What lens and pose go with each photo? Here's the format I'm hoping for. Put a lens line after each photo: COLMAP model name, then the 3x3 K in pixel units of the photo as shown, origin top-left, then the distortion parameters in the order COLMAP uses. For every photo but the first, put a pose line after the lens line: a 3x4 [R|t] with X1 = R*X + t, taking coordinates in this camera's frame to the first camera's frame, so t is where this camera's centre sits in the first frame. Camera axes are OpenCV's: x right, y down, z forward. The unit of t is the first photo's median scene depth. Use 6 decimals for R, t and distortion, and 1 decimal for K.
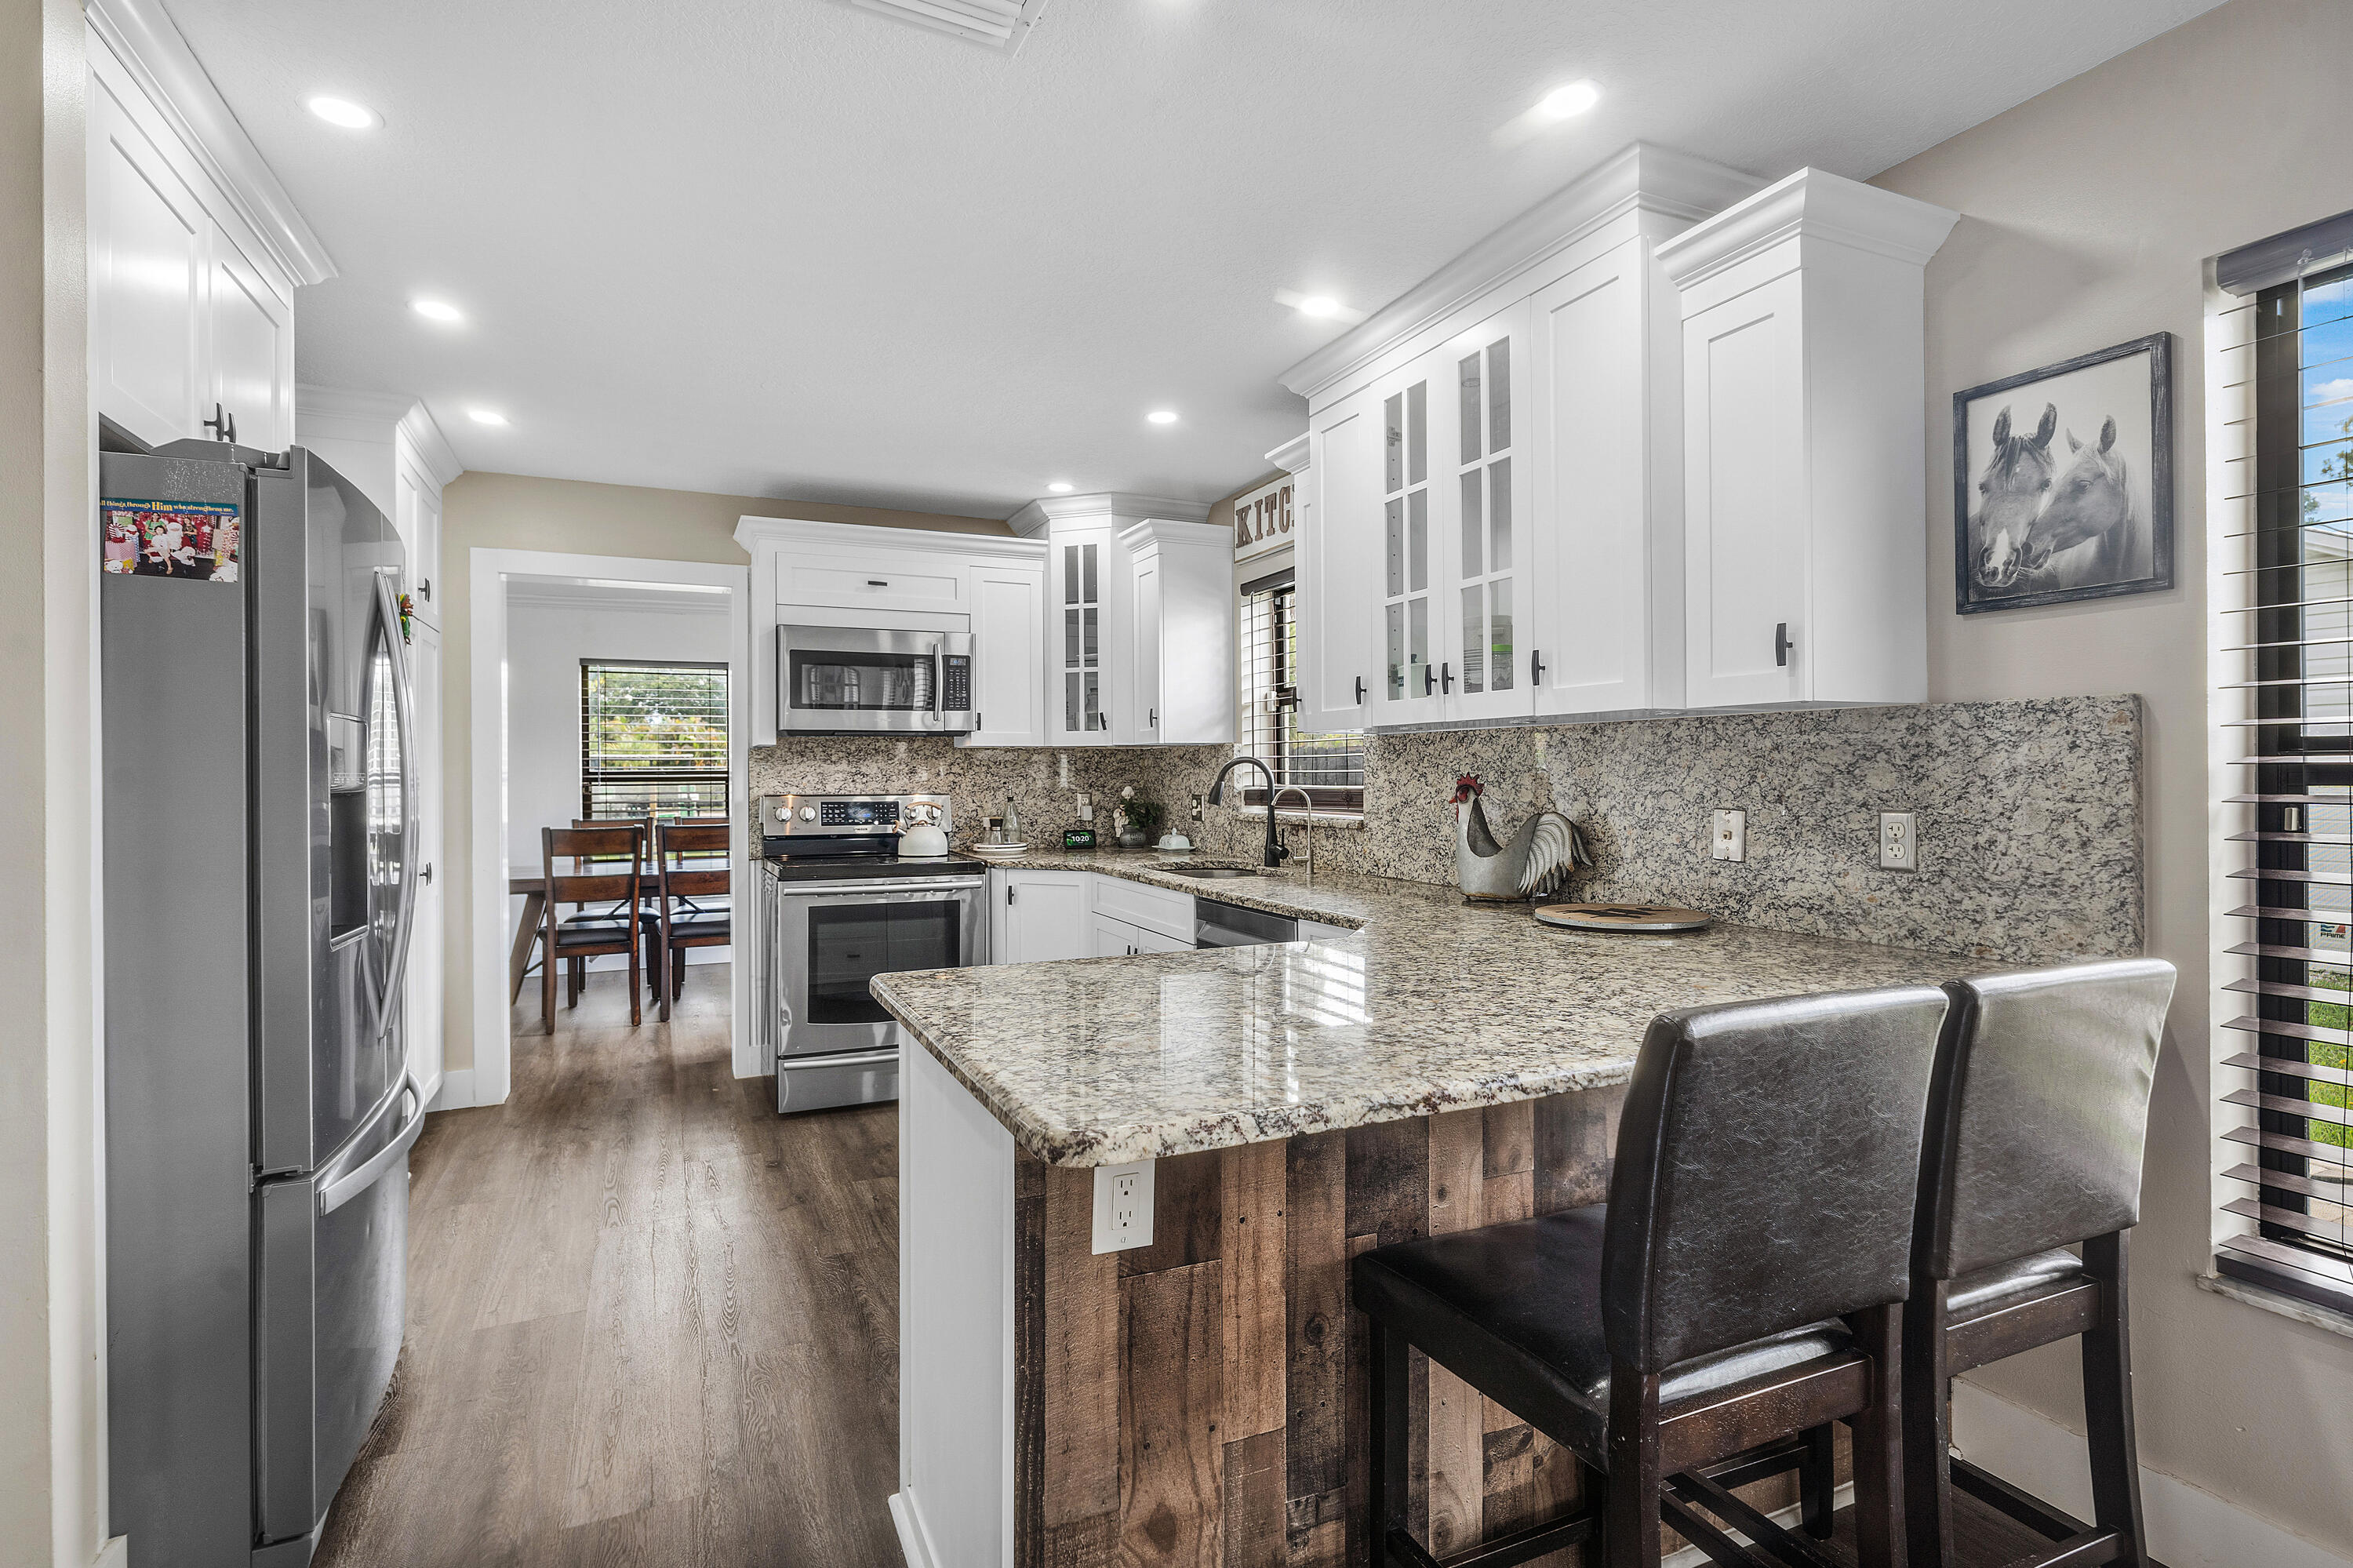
lens RADIAL K [[1135.9, 0, 1176.5], [0, 1135.9, 784.0], [0, 0, 1]] dist [-0.001600, -0.000551]
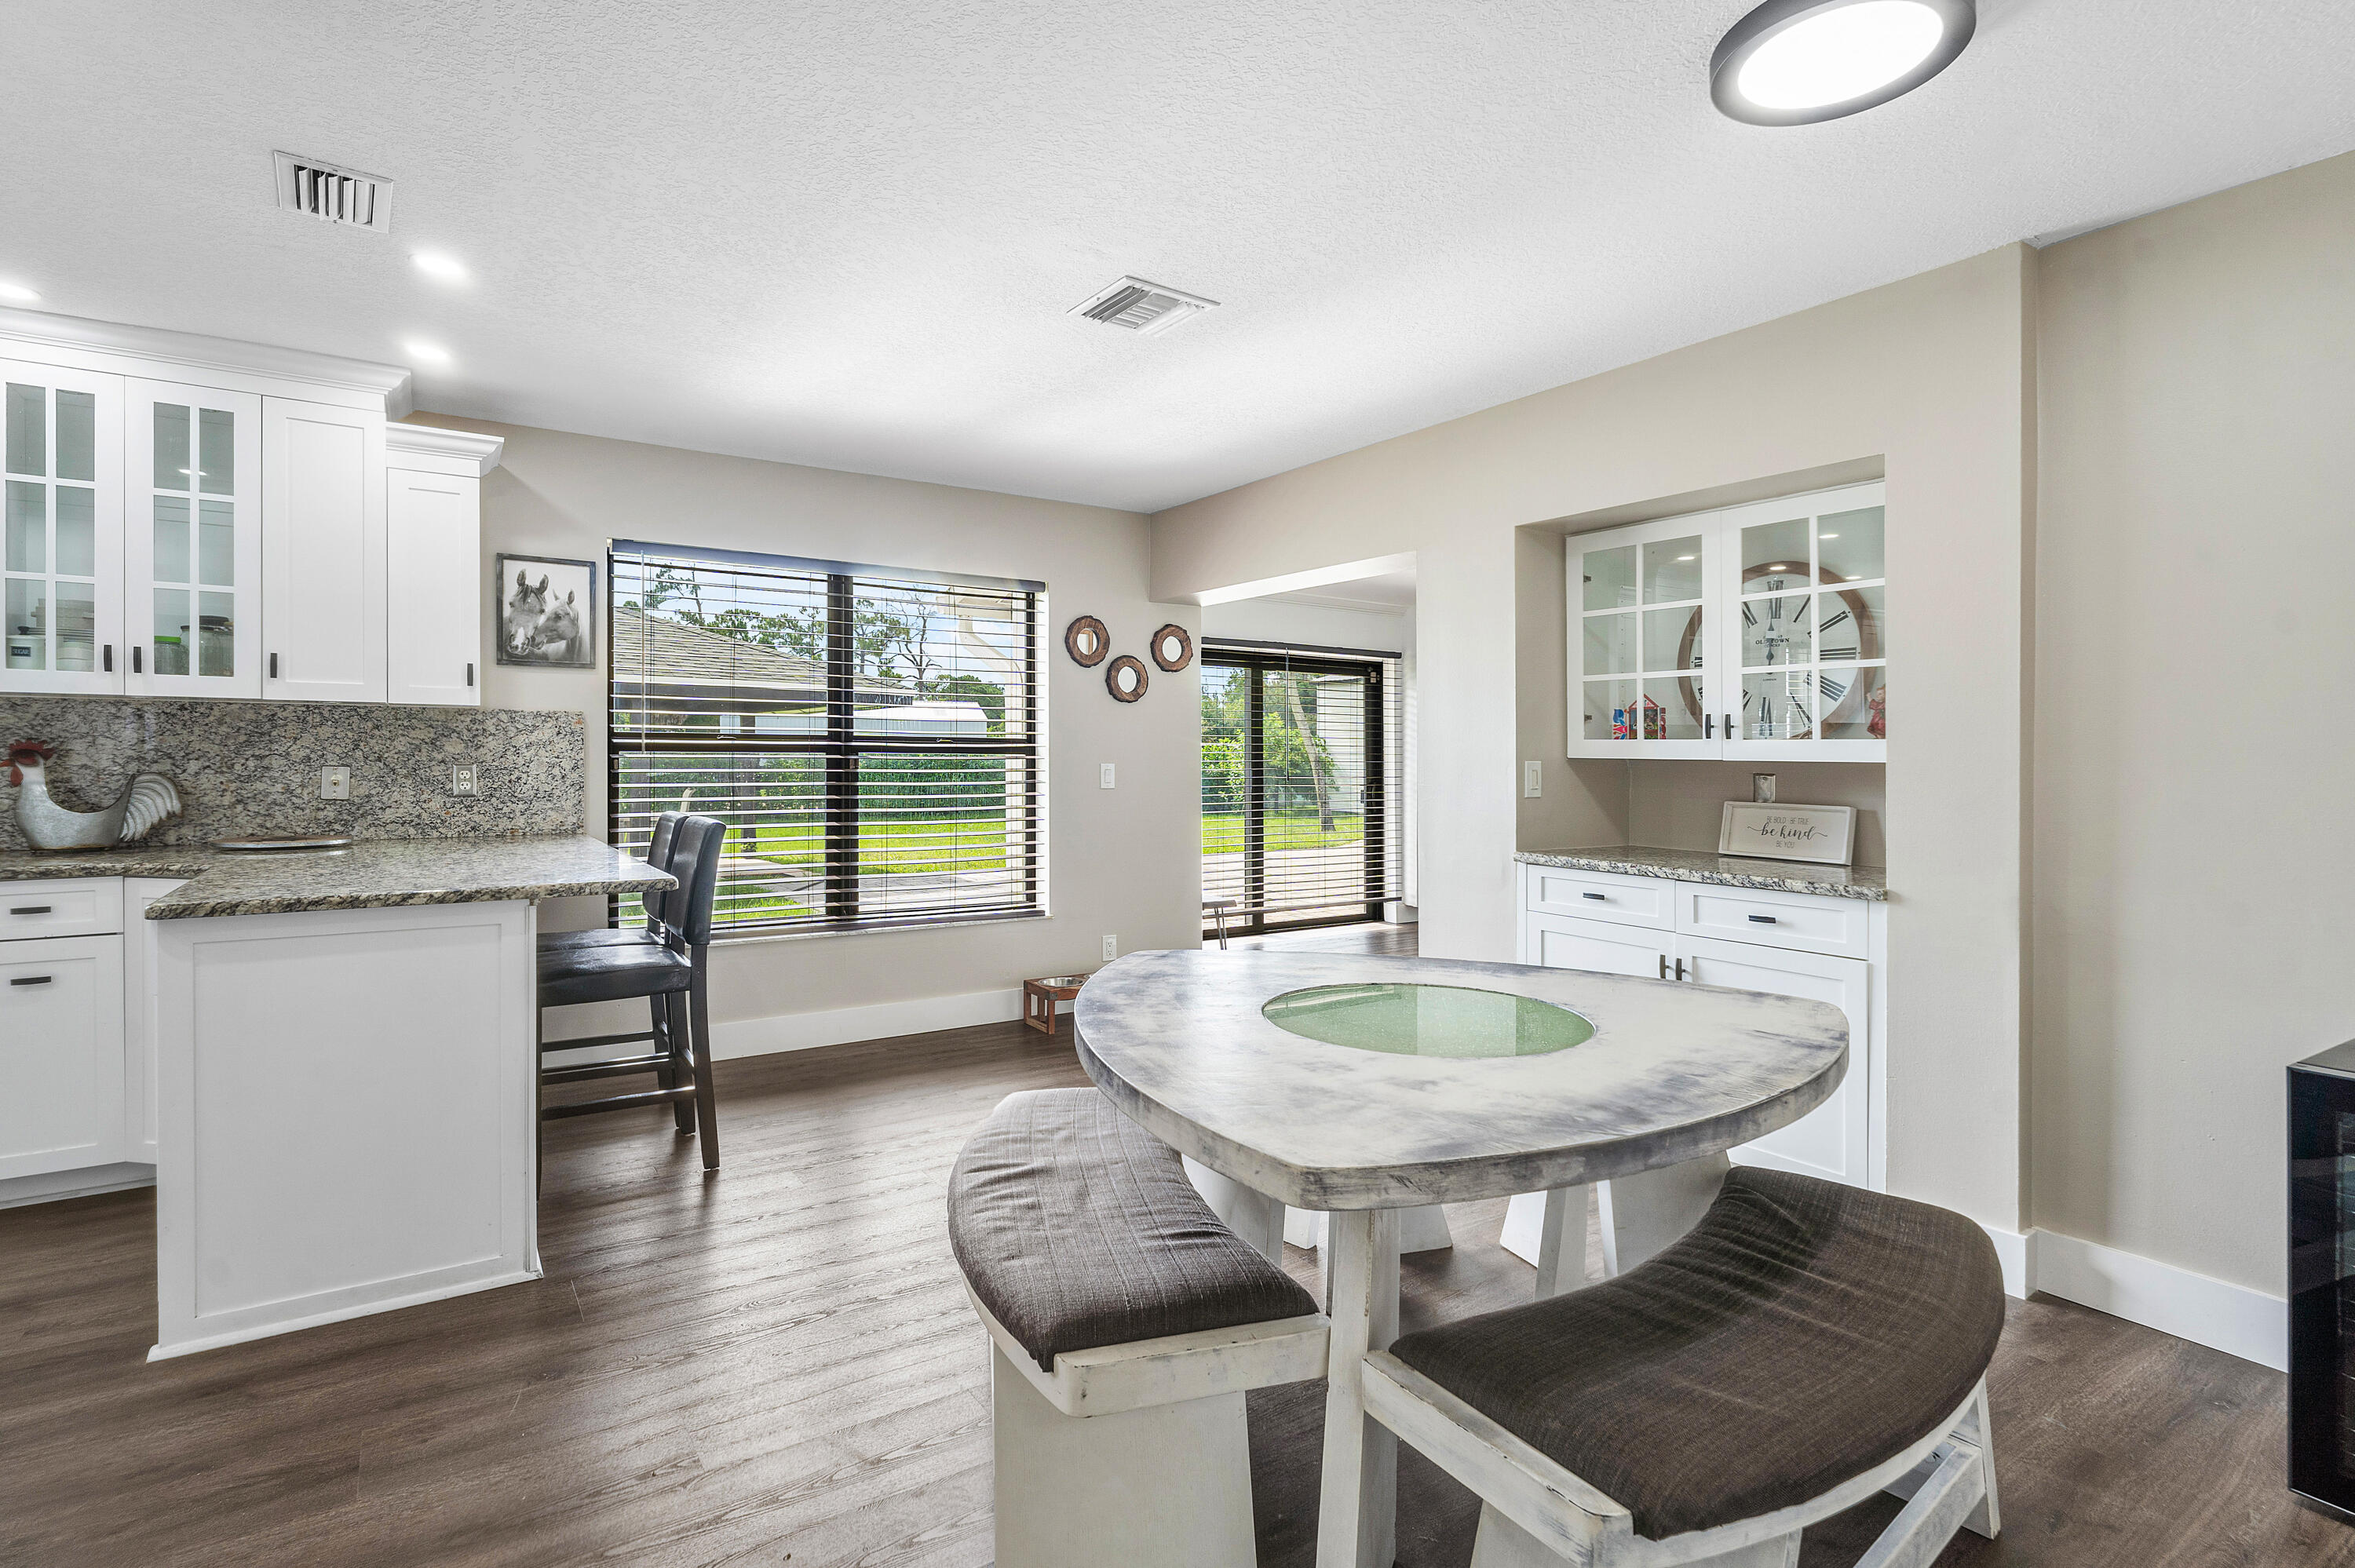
lens RADIAL K [[1182.2, 0, 1180.8], [0, 1182.2, 767.3], [0, 0, 1]] dist [-0.002408, 0.000343]
pose [[-0.164644, -0.004116, 0.986344, -1.408391], [0.003910, 0.999981, 0.004825, 0.022724], [-0.986345, 0.004651, -0.164625, 0.148130]]
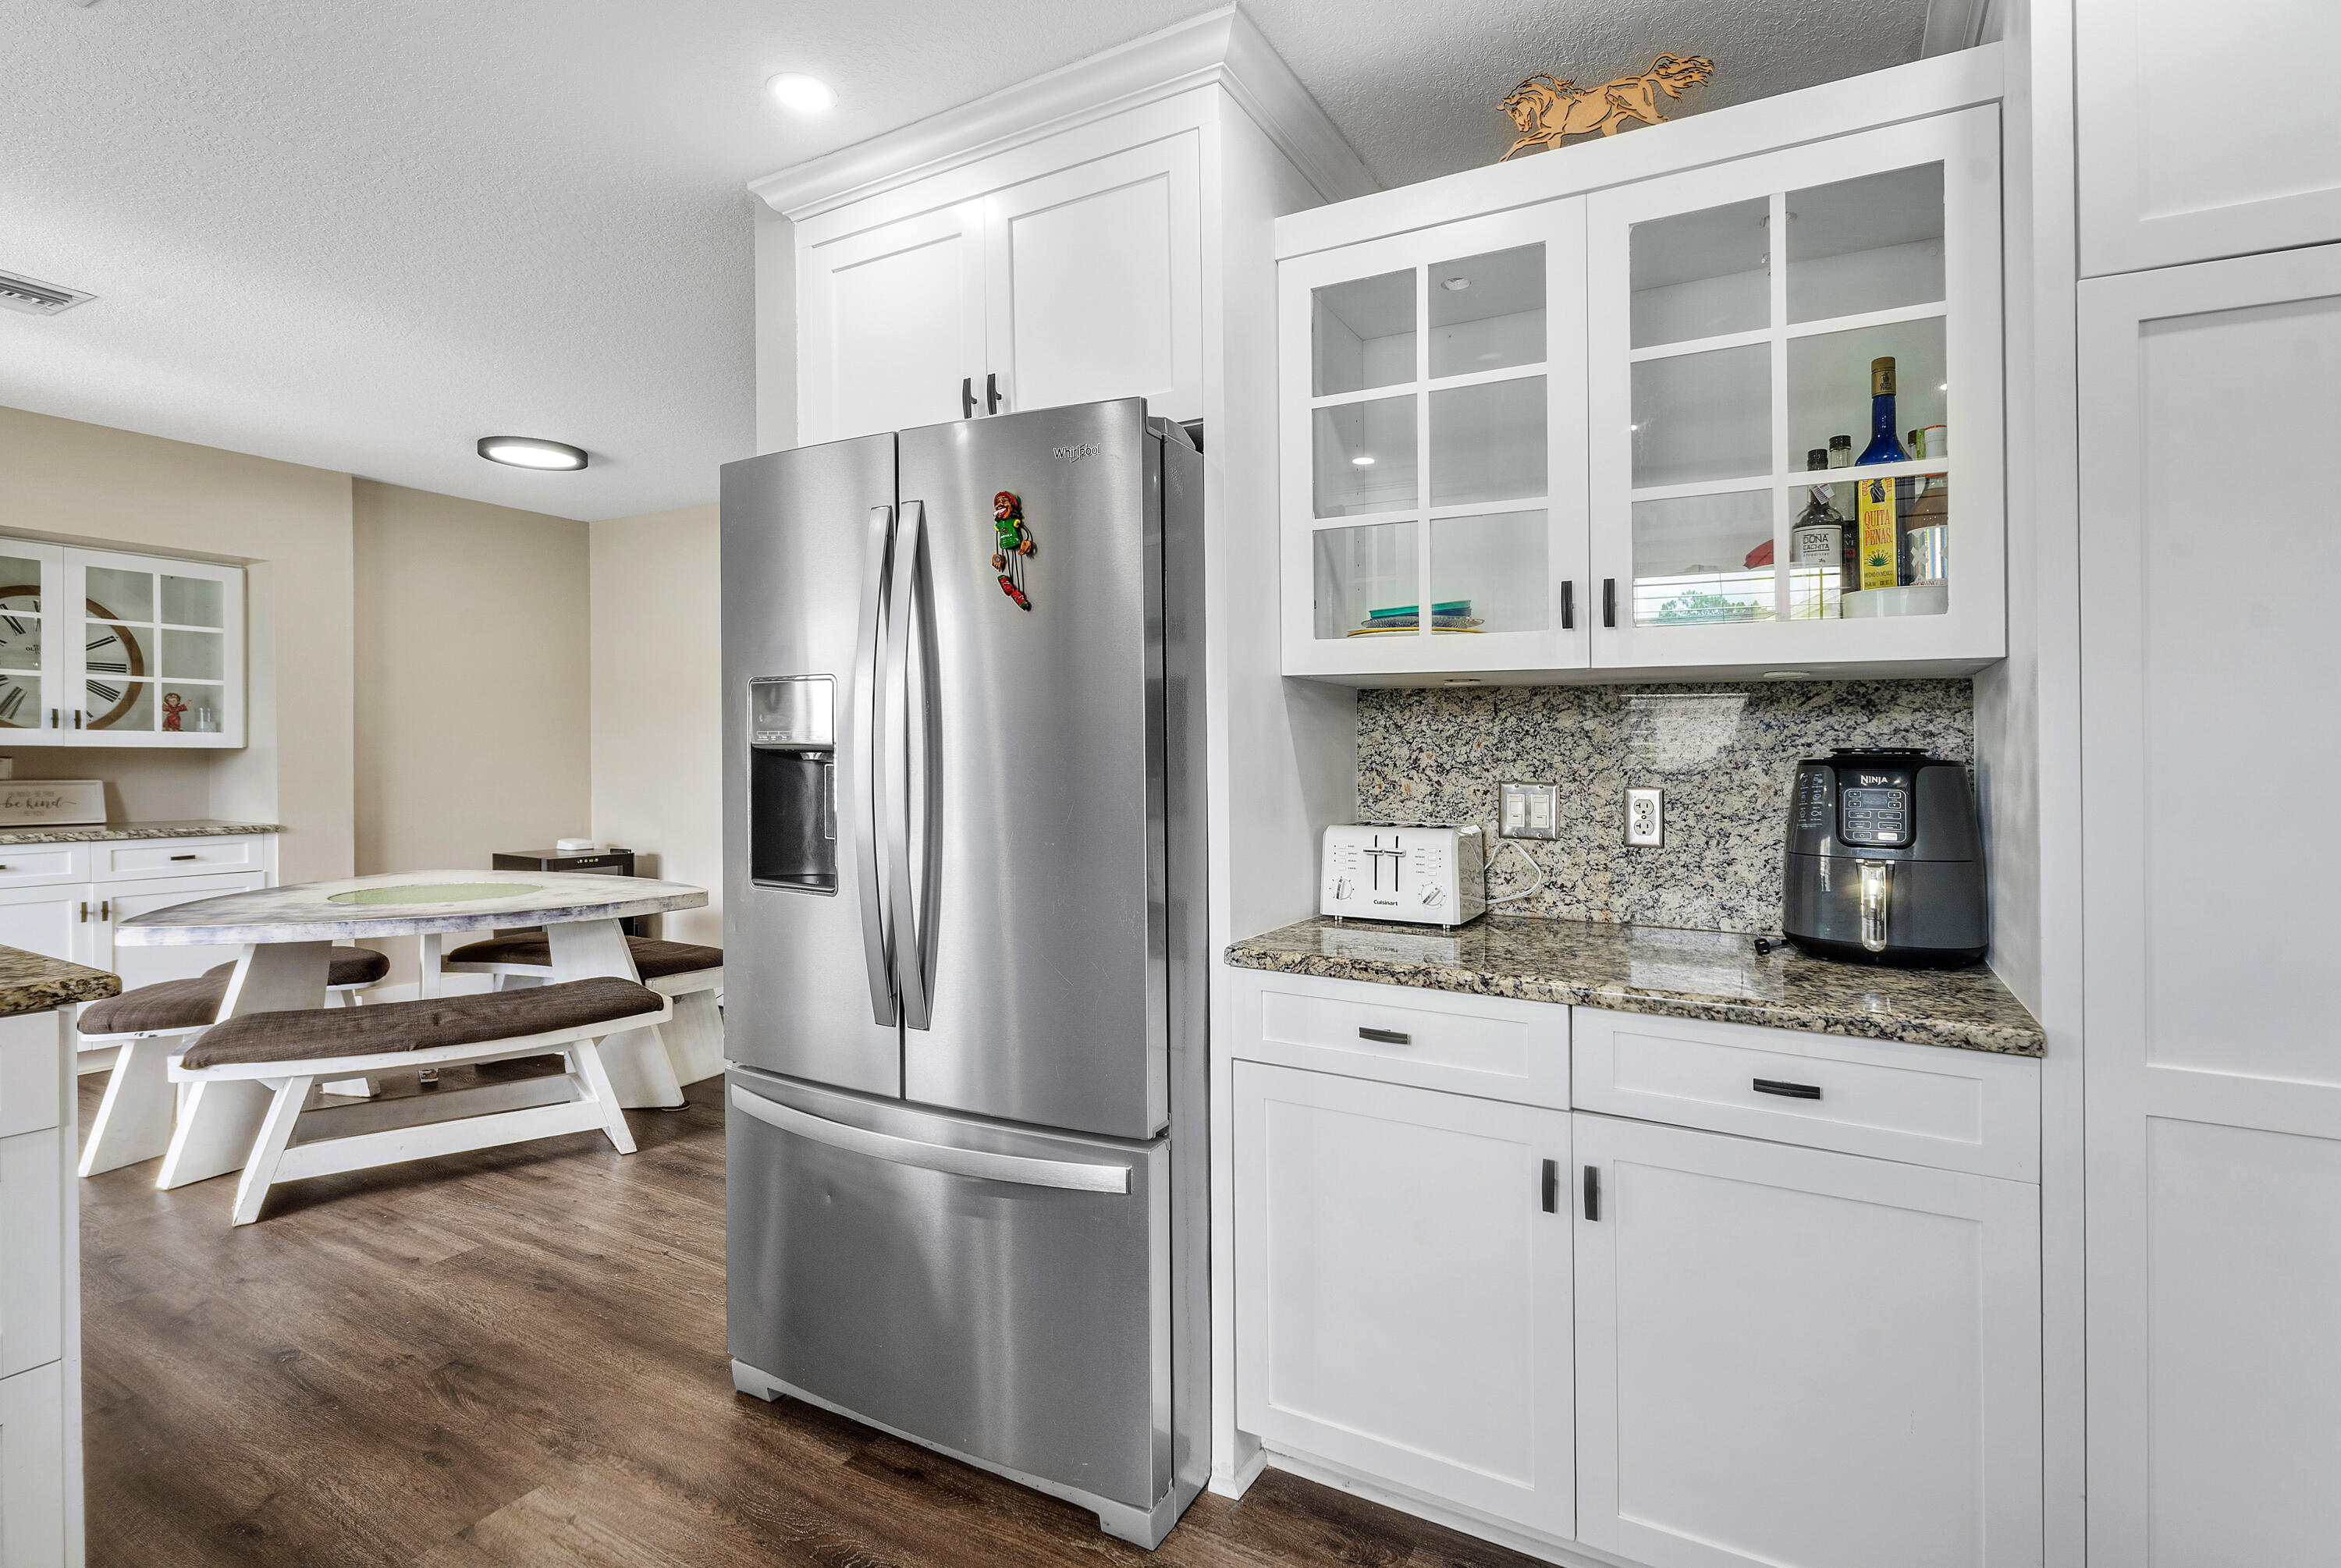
lens RADIAL K [[1113.7, 0, 1177.9], [0, 1113.7, 785.2], [0, 0, 1]] dist [0.001406, 0.000895]
pose [[-0.802459, 0.014315, -0.596536, -0.355196], [-0.010235, 0.999235, 0.037746, -0.000898], [0.596619, 0.036395, -0.801699, 1.786700]]
